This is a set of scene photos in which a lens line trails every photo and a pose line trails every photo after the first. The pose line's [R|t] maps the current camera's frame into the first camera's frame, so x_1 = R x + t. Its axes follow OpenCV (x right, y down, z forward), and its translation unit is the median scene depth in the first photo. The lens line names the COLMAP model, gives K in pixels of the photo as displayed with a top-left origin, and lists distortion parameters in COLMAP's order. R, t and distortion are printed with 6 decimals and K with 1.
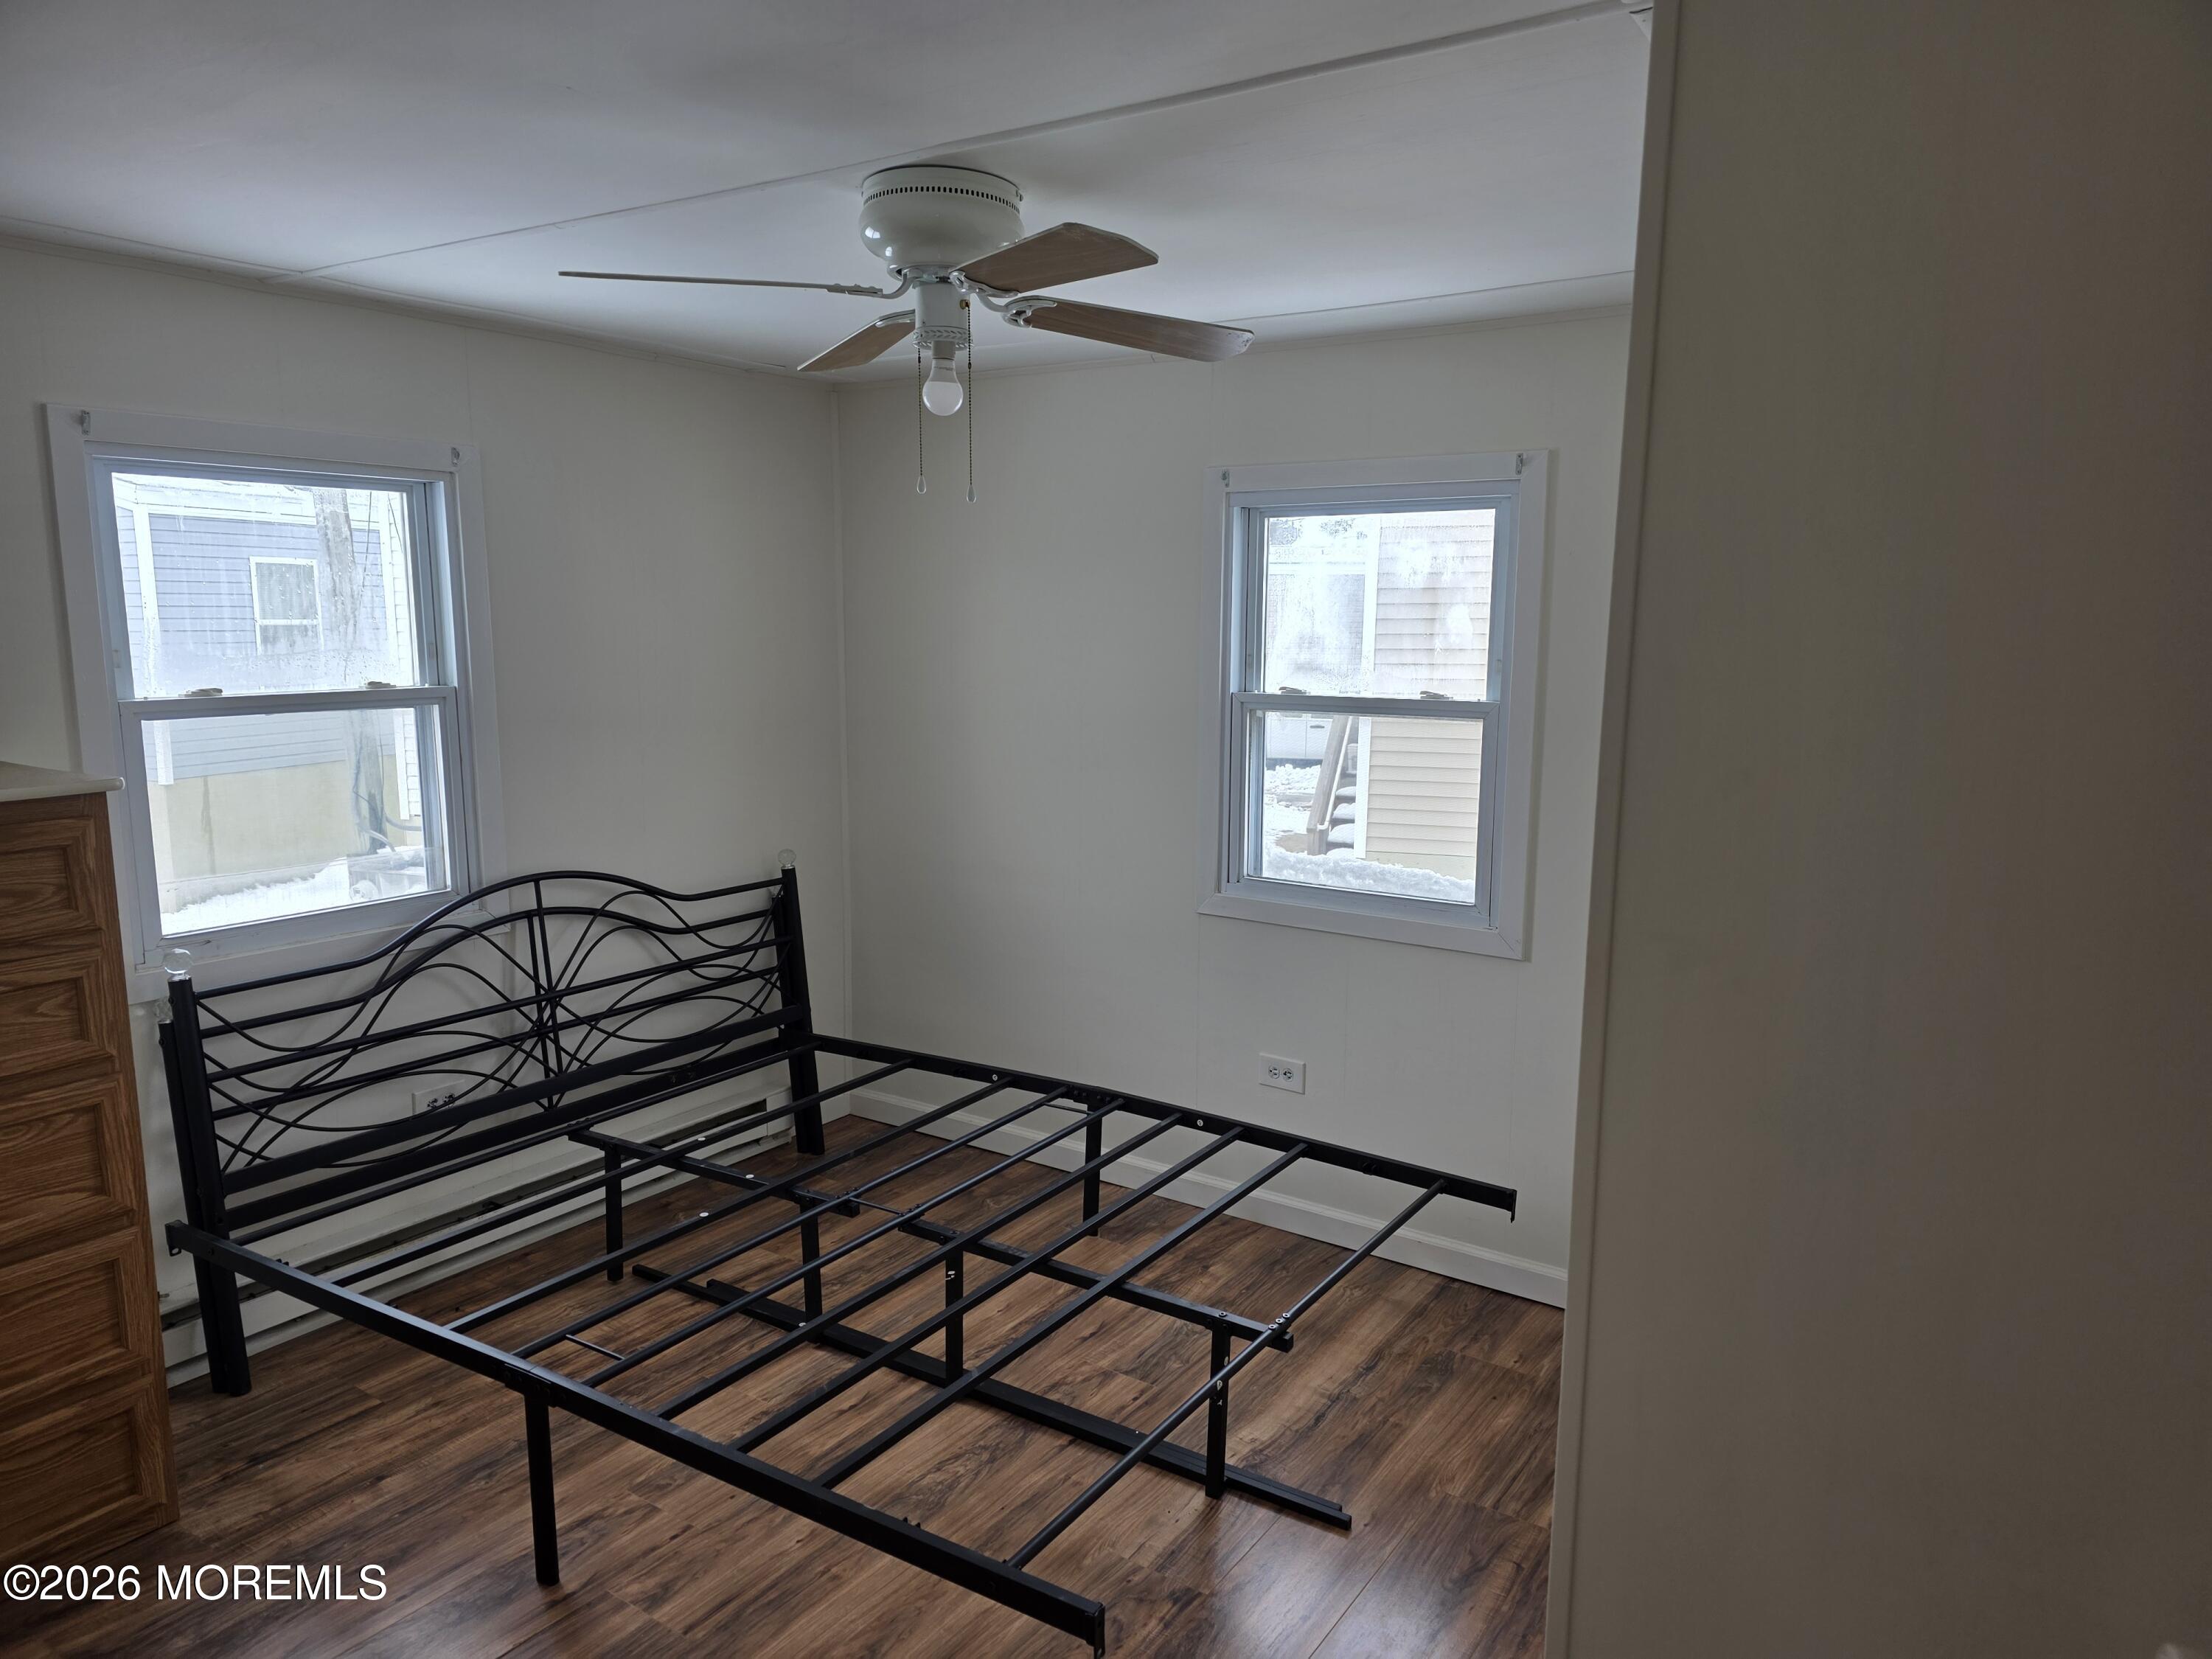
lens RADIAL K [[1495.8, 0, 1106.0], [0, 1495.8, 829.5], [0, 0, 1]] dist [0.086200, 0.000518]
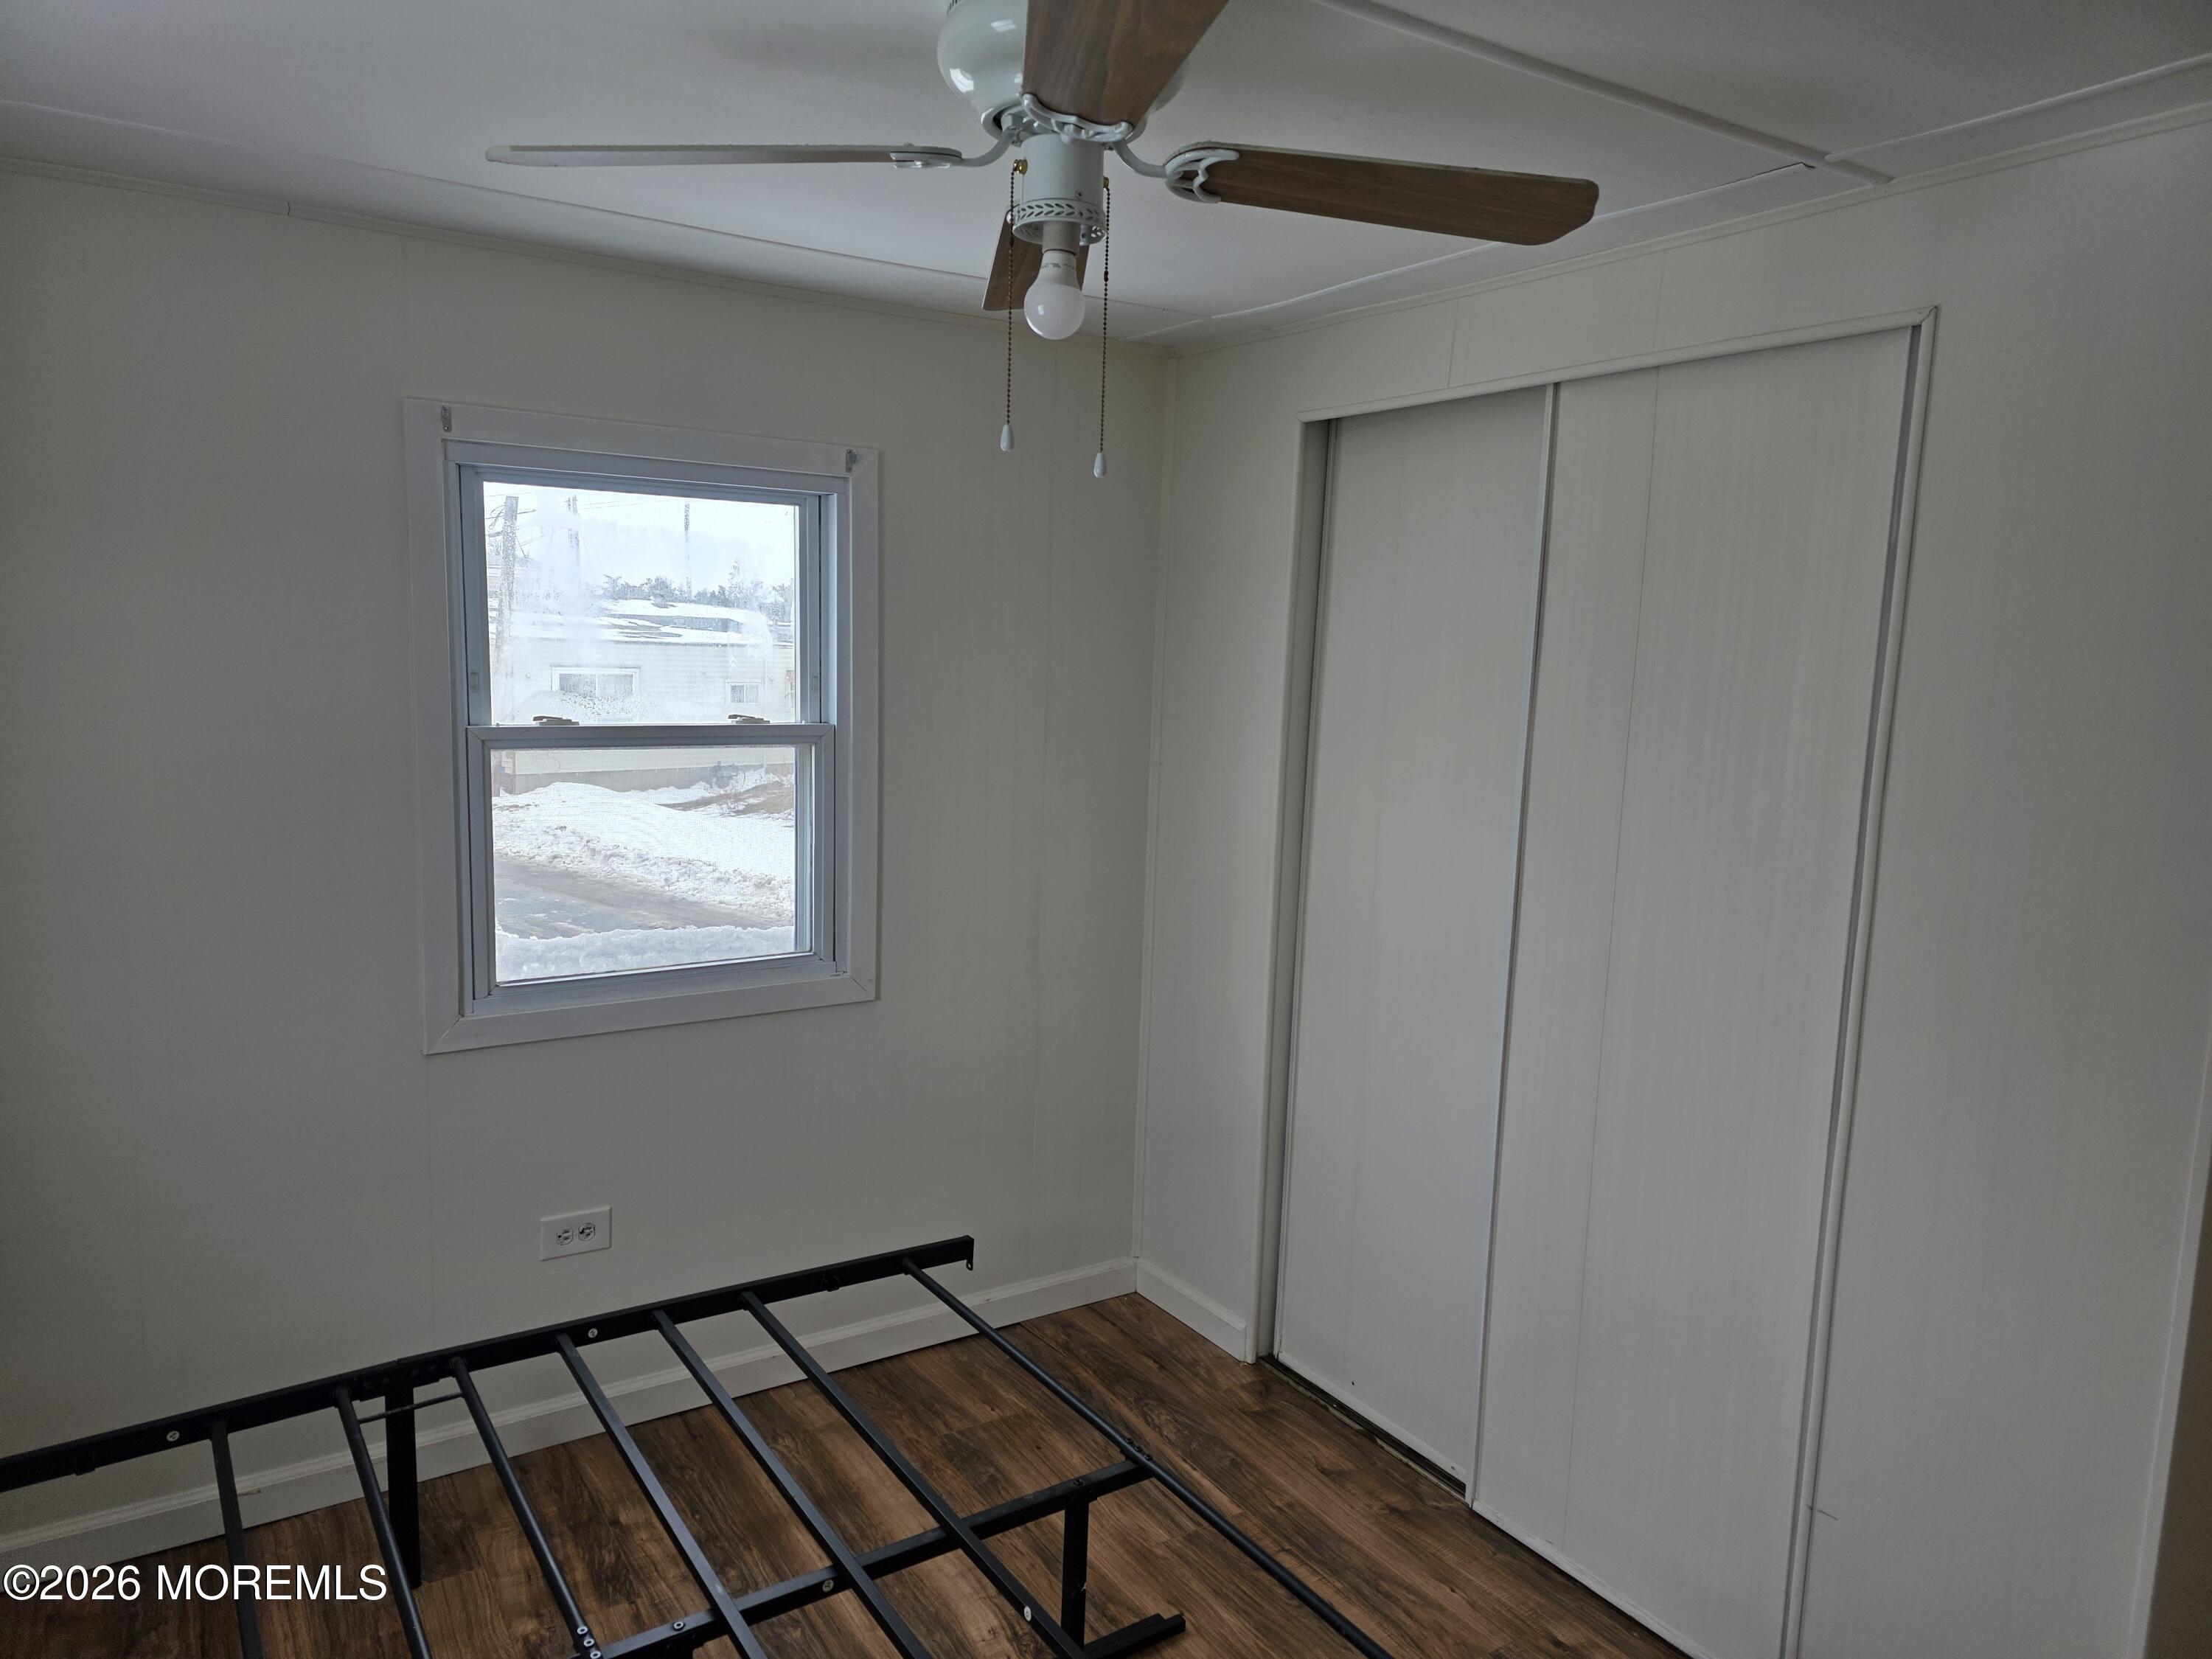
lens RADIAL K [[1495.8, 0, 1106.0], [0, 1495.8, 829.5], [0, 0, 1]] dist [0.086200, 0.000518]
pose [[0.408883, -0.111107, 0.905798, -0.468157], [0.121671, 0.990337, 0.066554, -0.058404], [-0.904440, 0.082996, 0.418450, 0.459573]]
